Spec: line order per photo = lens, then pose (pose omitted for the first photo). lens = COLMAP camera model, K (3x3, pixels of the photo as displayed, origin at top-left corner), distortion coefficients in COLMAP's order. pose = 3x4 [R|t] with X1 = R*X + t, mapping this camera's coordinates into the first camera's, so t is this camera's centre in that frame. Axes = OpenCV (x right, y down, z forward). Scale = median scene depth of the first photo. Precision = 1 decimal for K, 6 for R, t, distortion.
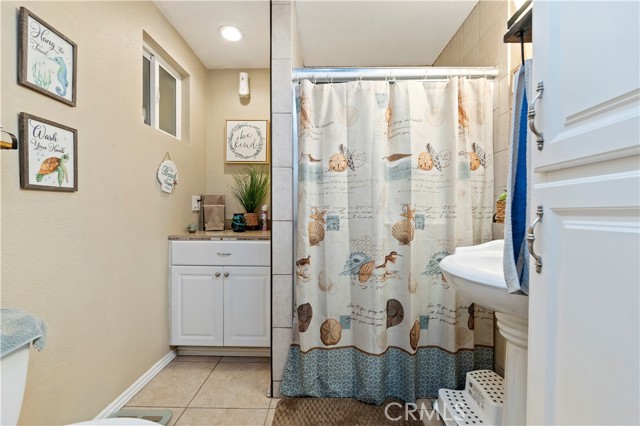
lens RADIAL K [[262.3, 0, 315.7], [0, 262.3, 215.4], [0, 0, 1]] dist [-0.003392, 0.000359]
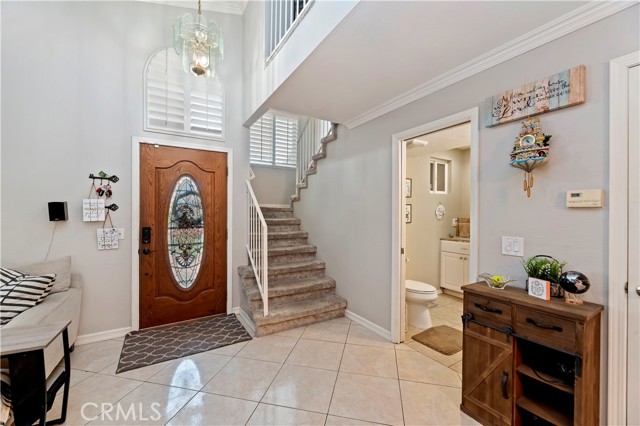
lens RADIAL K [[262.3, 0, 316.6], [0, 262.3, 214.6], [0, 0, 1]] dist [-0.003392, 0.000359]
pose [[0.536646, 0.009405, -0.843755, 0.766786], [-0.009414, 0.999942, 0.005158, -0.124356], [0.843755, 0.005175, 0.536704, -1.105454]]
